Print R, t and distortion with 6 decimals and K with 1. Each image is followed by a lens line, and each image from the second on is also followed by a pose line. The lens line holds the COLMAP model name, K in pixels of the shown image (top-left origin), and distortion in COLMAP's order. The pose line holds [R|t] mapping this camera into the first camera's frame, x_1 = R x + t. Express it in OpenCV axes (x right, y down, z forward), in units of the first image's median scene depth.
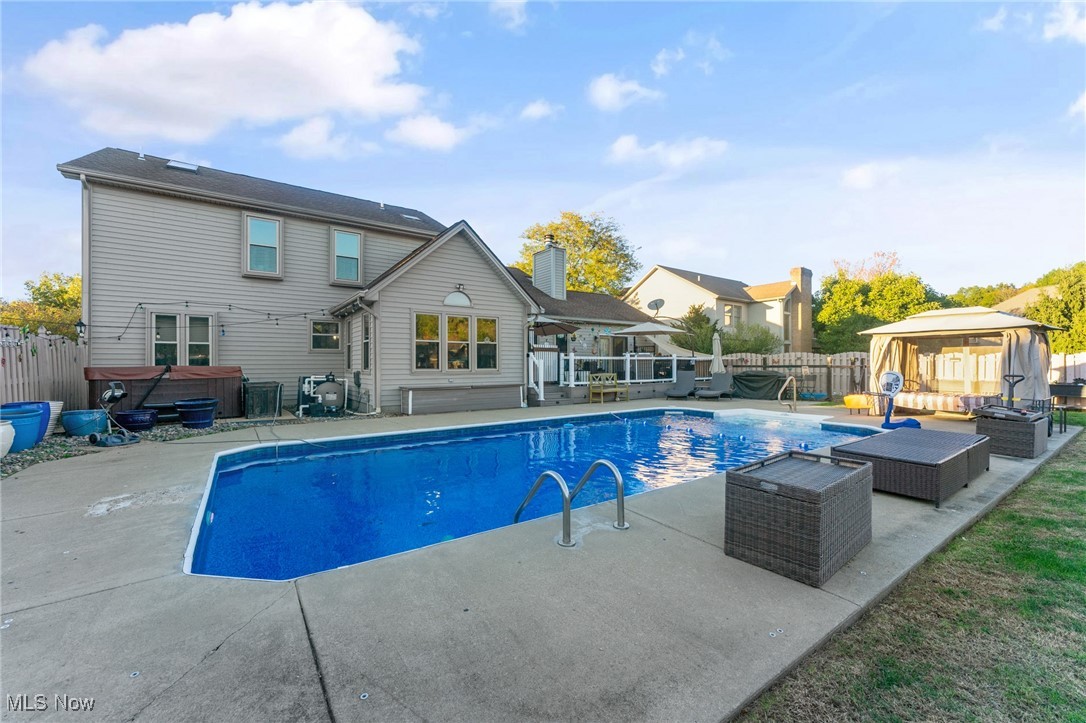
lens RADIAL K [[435.6, 0, 543.0], [0, 435.6, 361.5], [0, 0, 1]] dist [-0.000055, -0.000033]
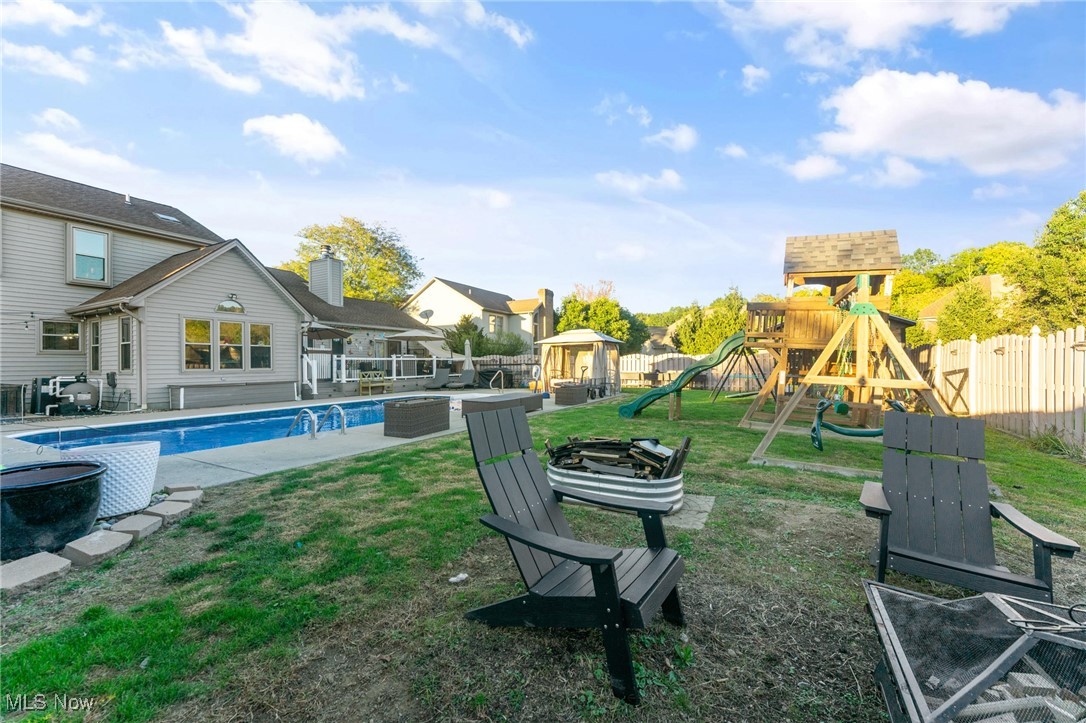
lens RADIAL K [[435.6, 0, 543.0], [0, 435.6, 361.5], [0, 0, 1]] dist [-0.000055, -0.000033]
pose [[0.896206, -0.005577, 0.443604, 0.023845], [0.007827, 0.999964, -0.003241, 0.006867], [-0.443570, 0.006377, 0.896217, -0.300275]]
